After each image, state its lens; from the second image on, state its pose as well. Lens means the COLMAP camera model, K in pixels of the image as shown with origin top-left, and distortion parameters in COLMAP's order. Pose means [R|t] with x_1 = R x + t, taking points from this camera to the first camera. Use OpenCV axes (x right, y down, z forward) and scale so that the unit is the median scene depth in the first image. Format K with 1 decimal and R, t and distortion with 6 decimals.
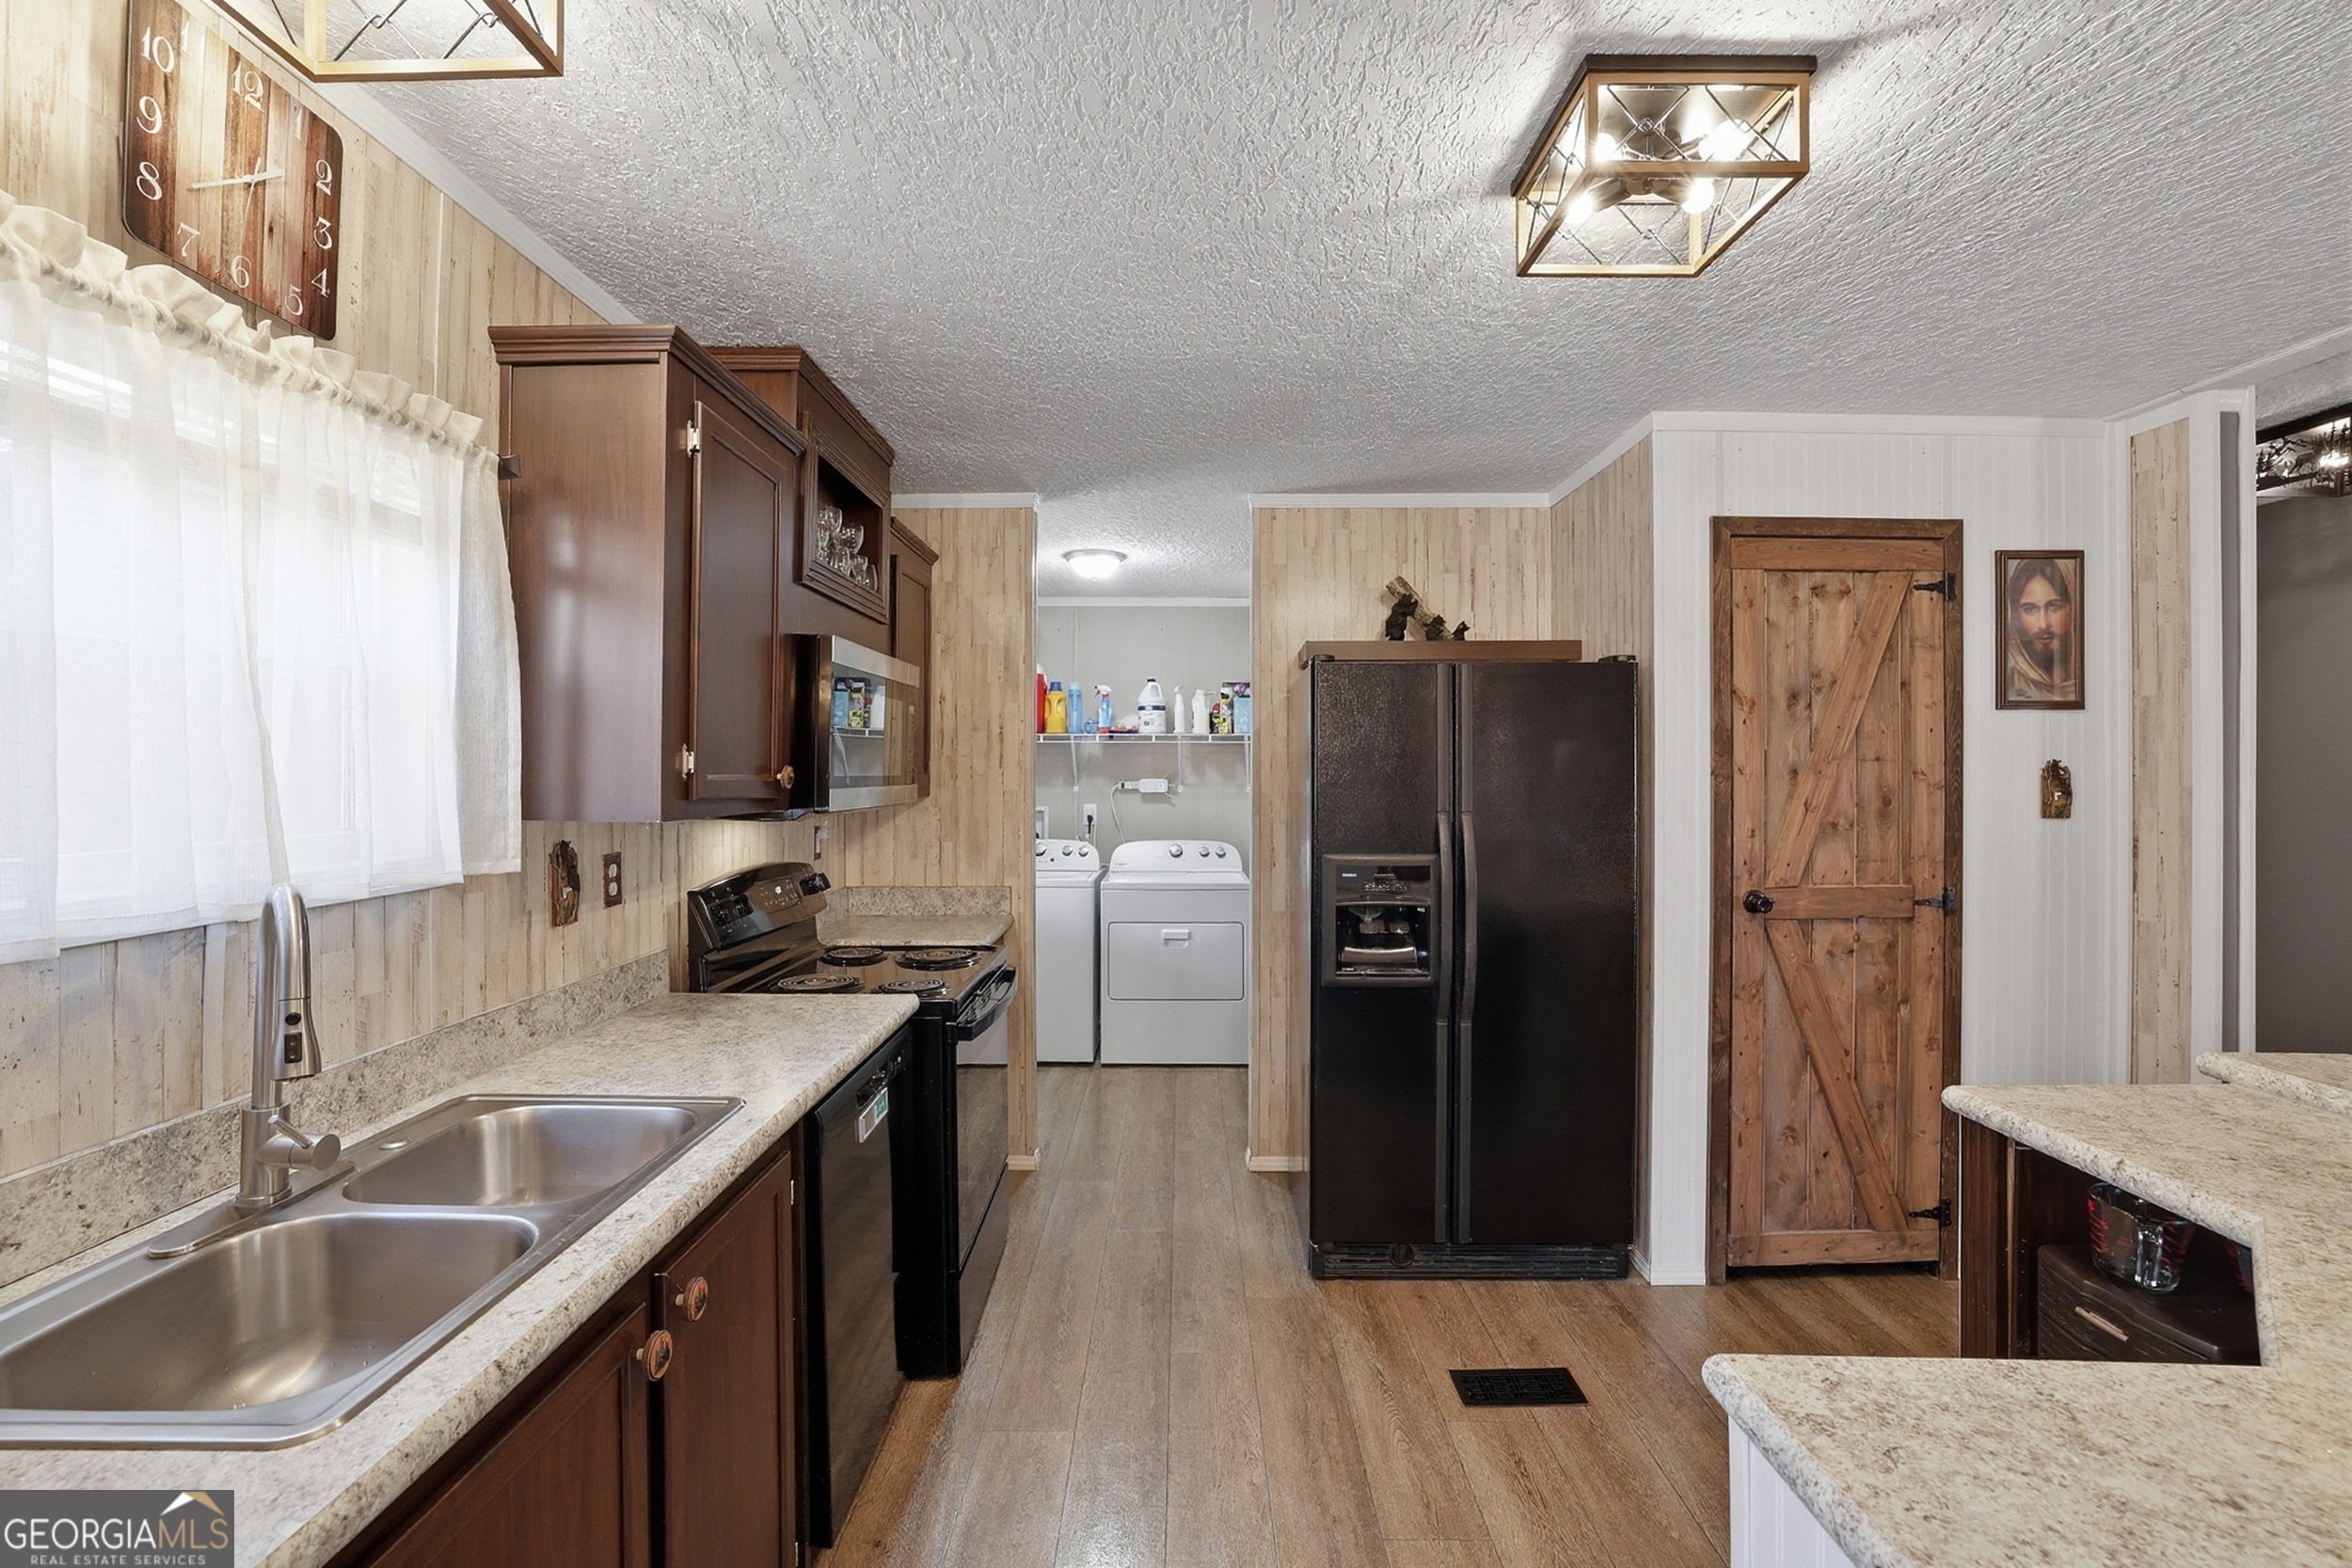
lens RADIAL K [[1016.4, 0, 1169.2], [0, 1016.4, 774.5], [0, 0, 1]] dist [-0.010786, 0.000596]
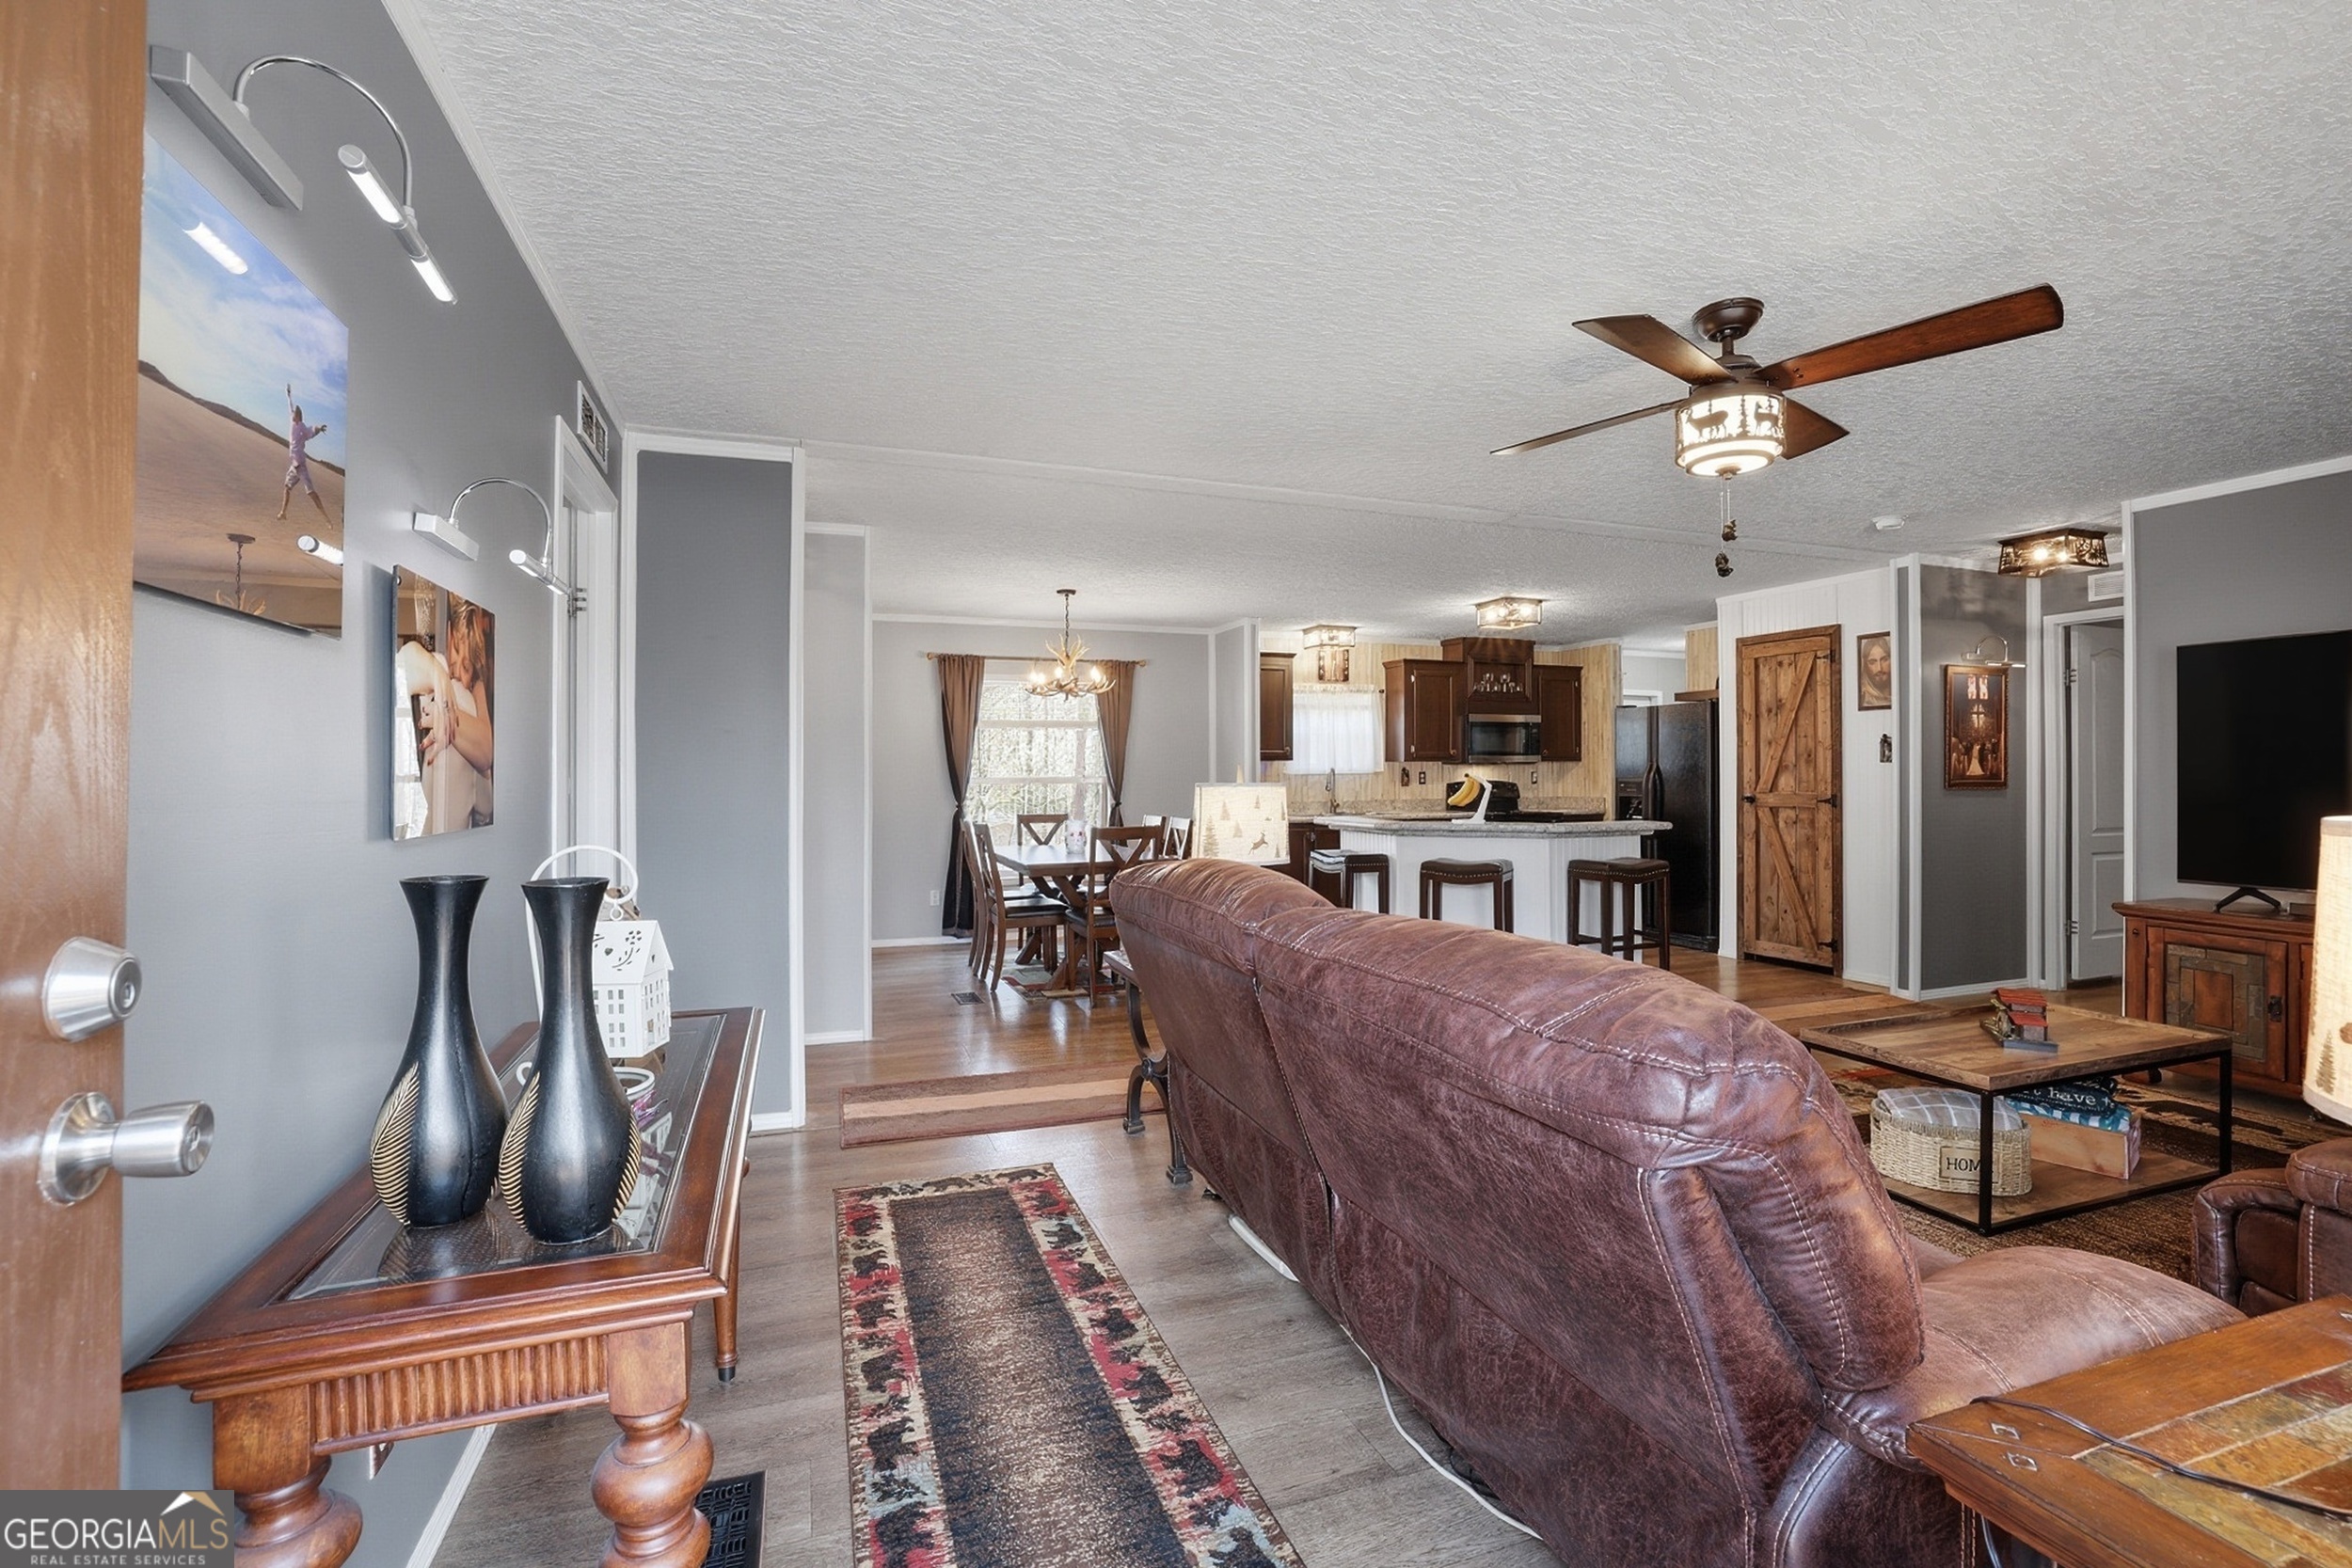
lens RADIAL K [[1016.4, 0, 1169.2], [0, 1016.4, 774.5], [0, 0, 1]] dist [-0.010786, 0.000596]
pose [[0.345150, -0.000025, -0.938547, 2.318919], [-0.001081, 0.999999, -0.000425, 0.070968], [0.938547, 0.001161, 0.345150, -1.089064]]
